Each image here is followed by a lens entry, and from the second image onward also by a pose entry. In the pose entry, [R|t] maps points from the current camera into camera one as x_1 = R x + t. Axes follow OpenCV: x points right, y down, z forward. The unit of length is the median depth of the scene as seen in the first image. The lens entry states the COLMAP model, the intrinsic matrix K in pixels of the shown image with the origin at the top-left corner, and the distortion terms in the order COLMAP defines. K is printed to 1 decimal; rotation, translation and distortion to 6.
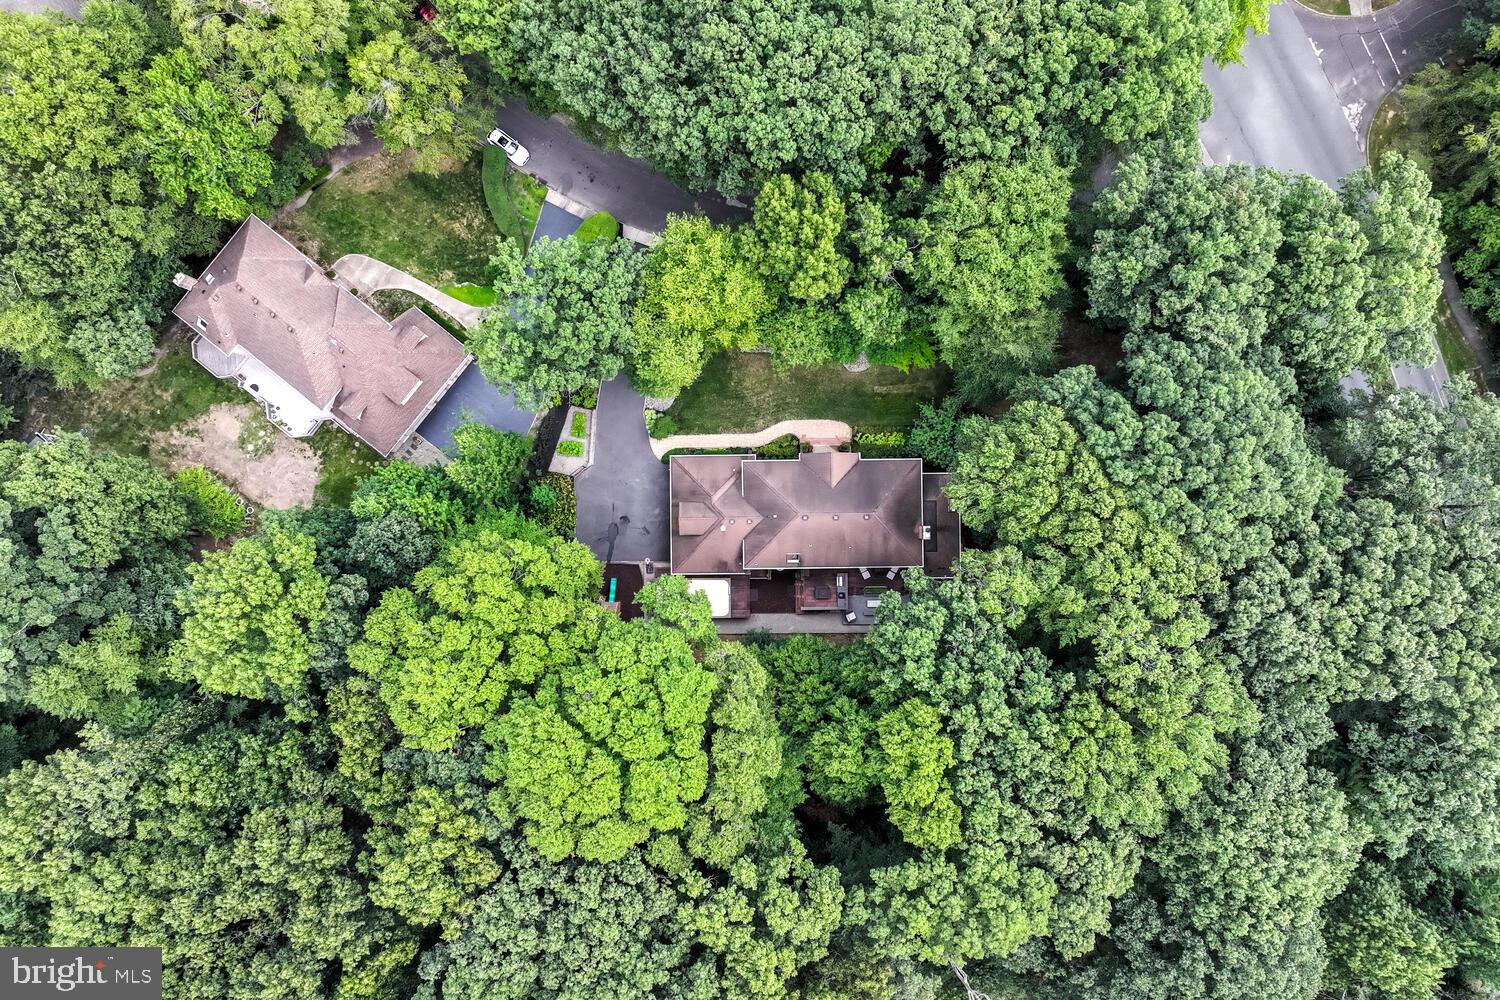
lens RADIAL K [[1060.5, 0, 756.0], [0, 1060.5, 493.9], [0, 0, 1]] dist [-0.004484, 0.033974]
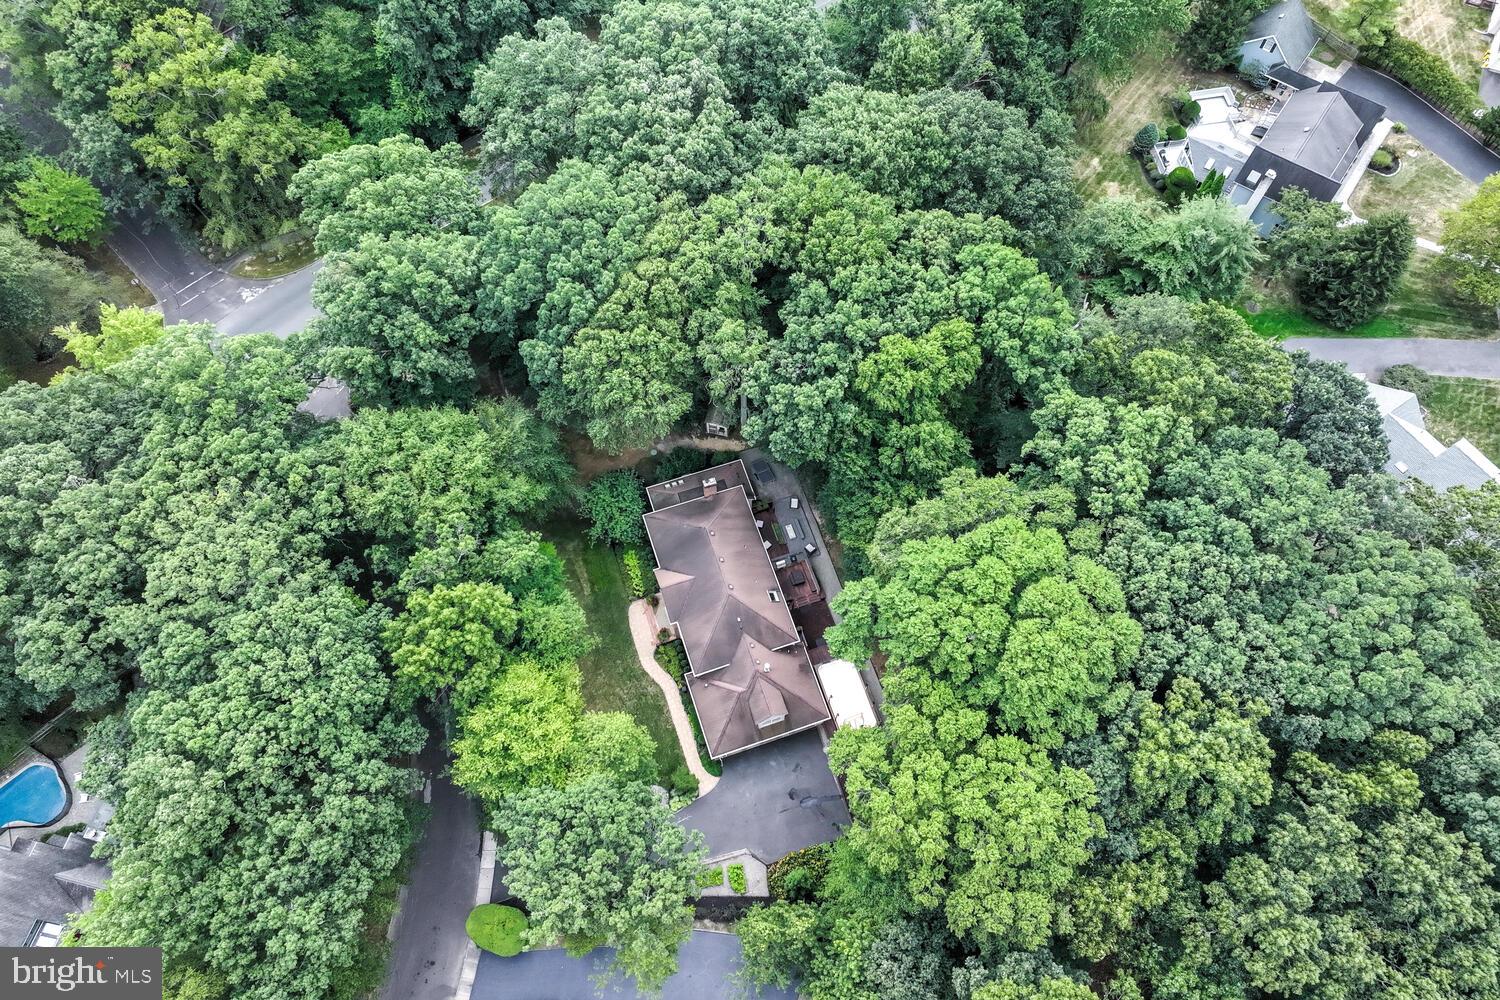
lens RADIAL K [[1060.5, 0, 756.0], [0, 1060.5, 493.9], [0, 0, 1]] dist [-0.004484, 0.033974]
pose [[-0.311029, -0.859012, 0.406643, -0.350552], [0.950189, -0.272031, 0.152121, -0.099755], [-0.020054, 0.433701, 0.900833, 0.073388]]
